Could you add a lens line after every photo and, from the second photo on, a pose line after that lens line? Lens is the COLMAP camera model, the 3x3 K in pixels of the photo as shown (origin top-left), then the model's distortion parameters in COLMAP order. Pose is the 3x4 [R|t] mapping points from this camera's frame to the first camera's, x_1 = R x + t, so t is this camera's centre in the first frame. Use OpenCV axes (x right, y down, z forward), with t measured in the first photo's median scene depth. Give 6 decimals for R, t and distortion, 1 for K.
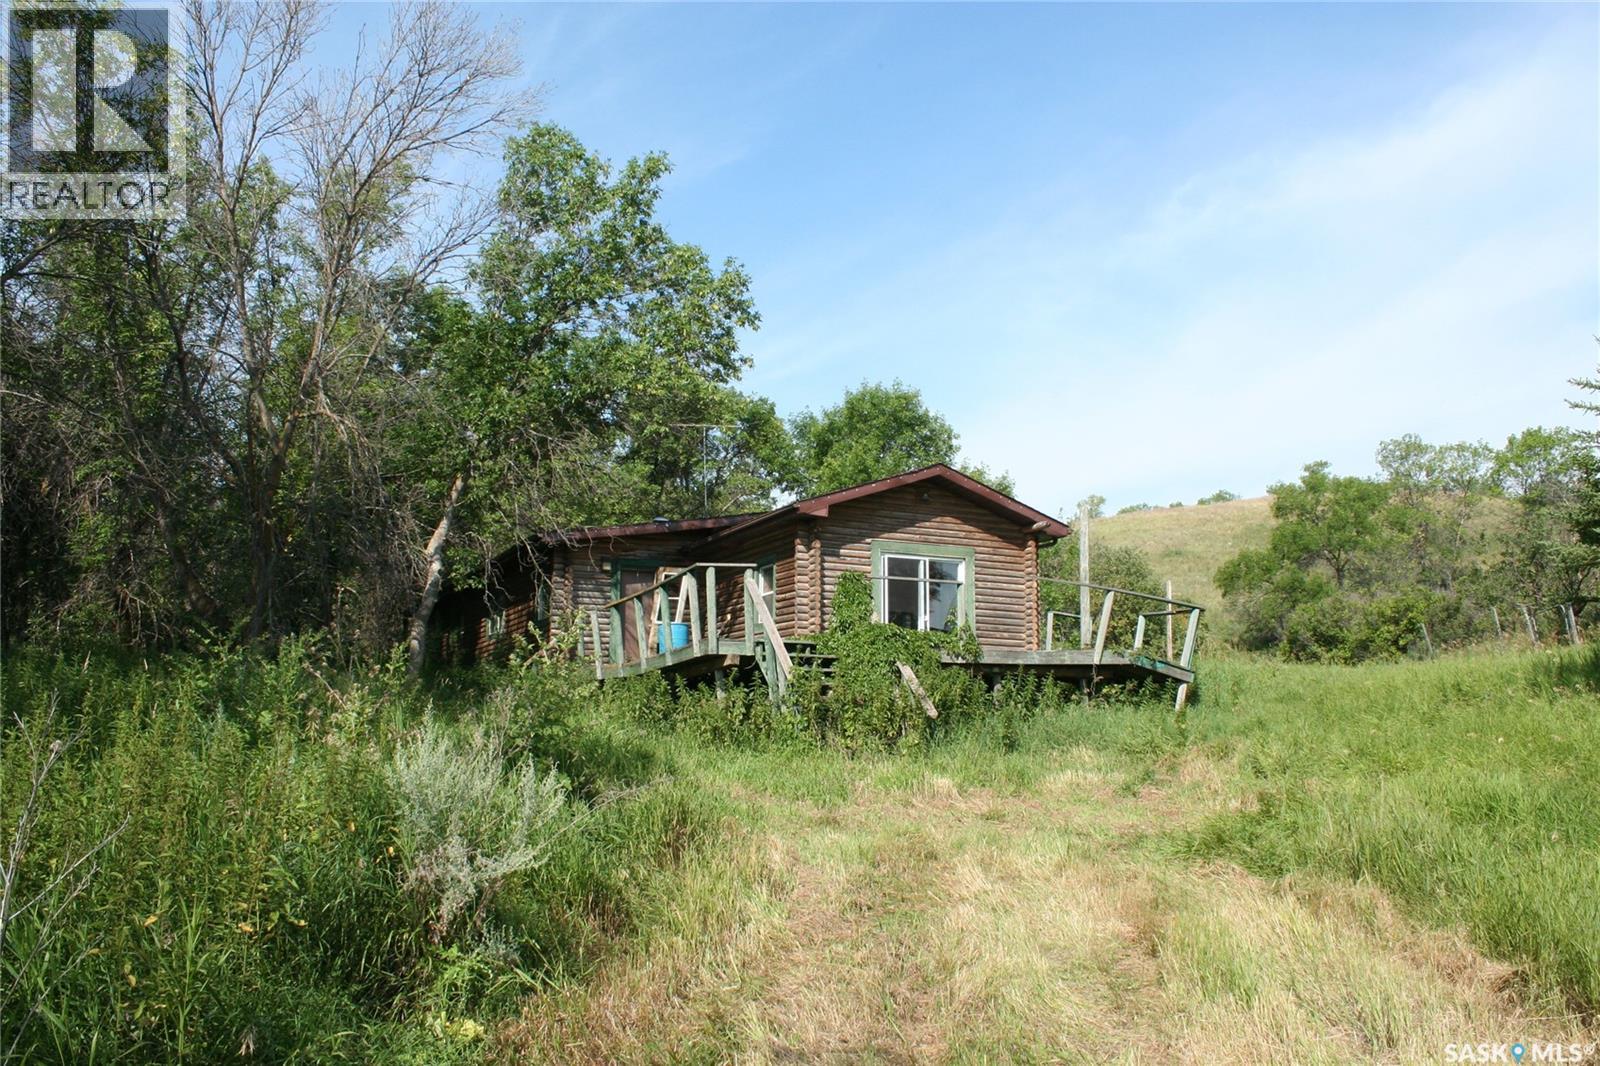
lens RADIAL K [[1811.8, 0, 800.0], [0, 1811.8, 533.0], [0, 0, 1]] dist [-0.135810, 0.010177]
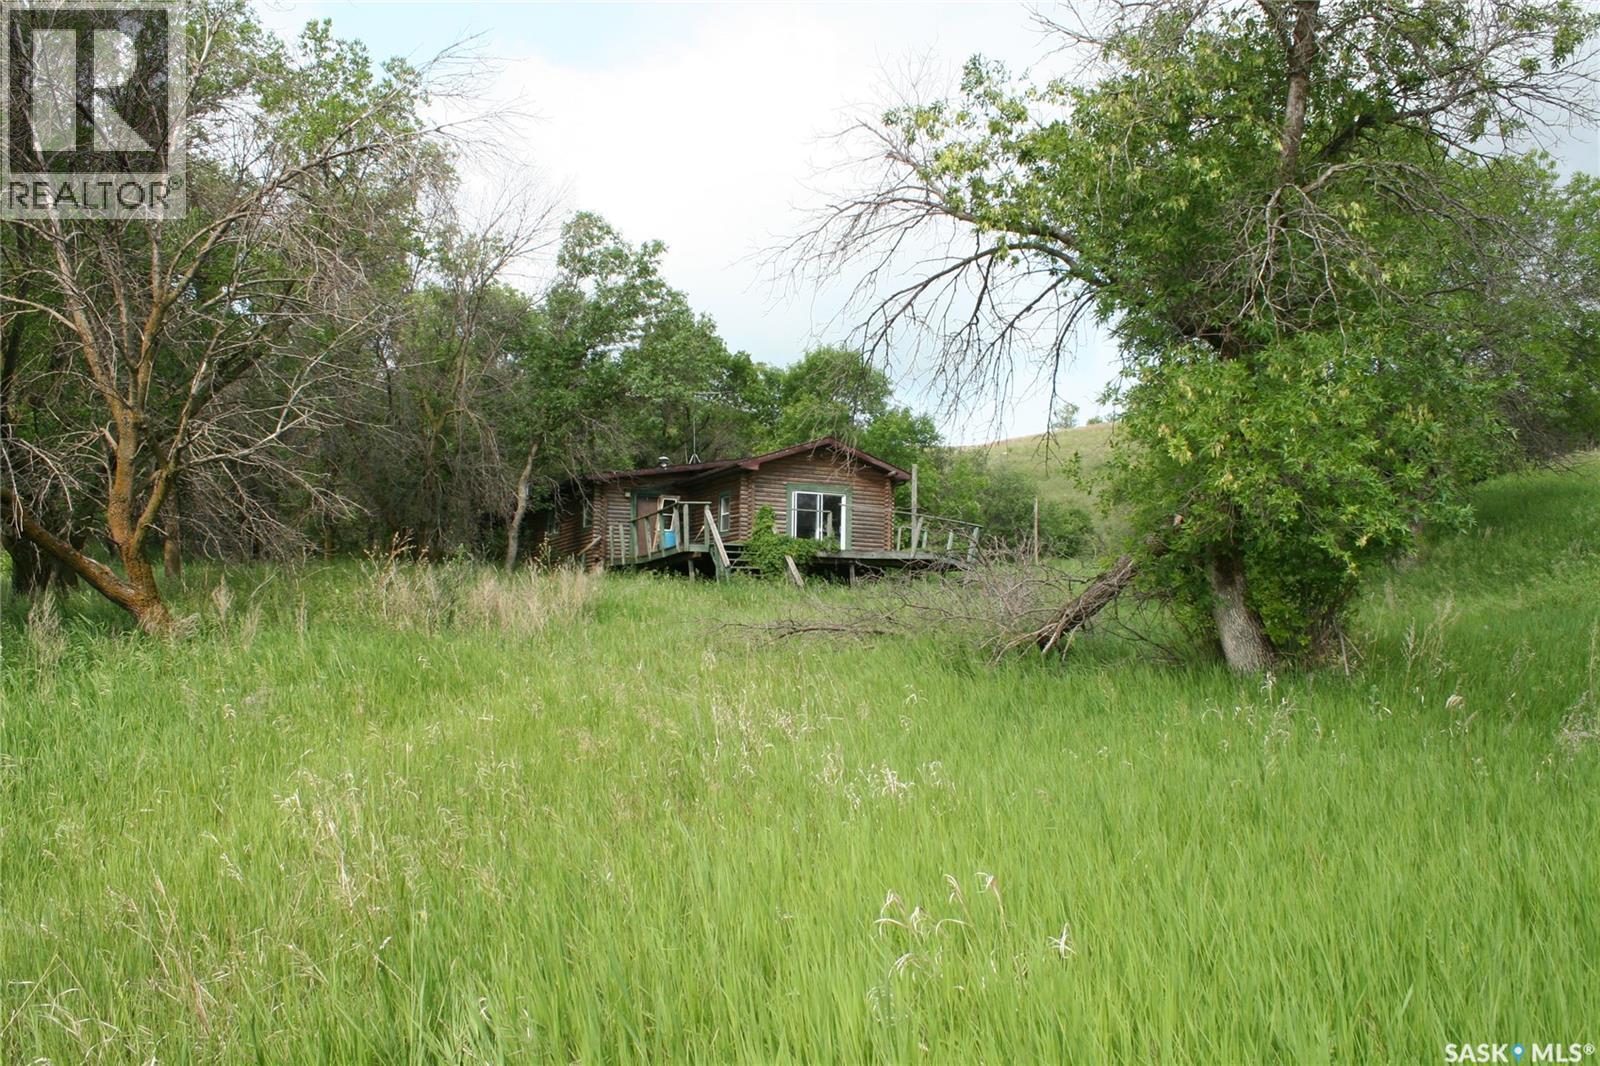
lens RADIAL K [[1372.2, 0, 800.0], [0, 1372.2, 533.0], [0, 0, 1]] dist [-0.108858, 0.005932]
pose [[0.999700, 0.009236, 0.022685, 0.020580], [-0.010452, 0.998481, 0.054092, -0.016729], [-0.022151, -0.054312, 0.998278, -0.235096]]
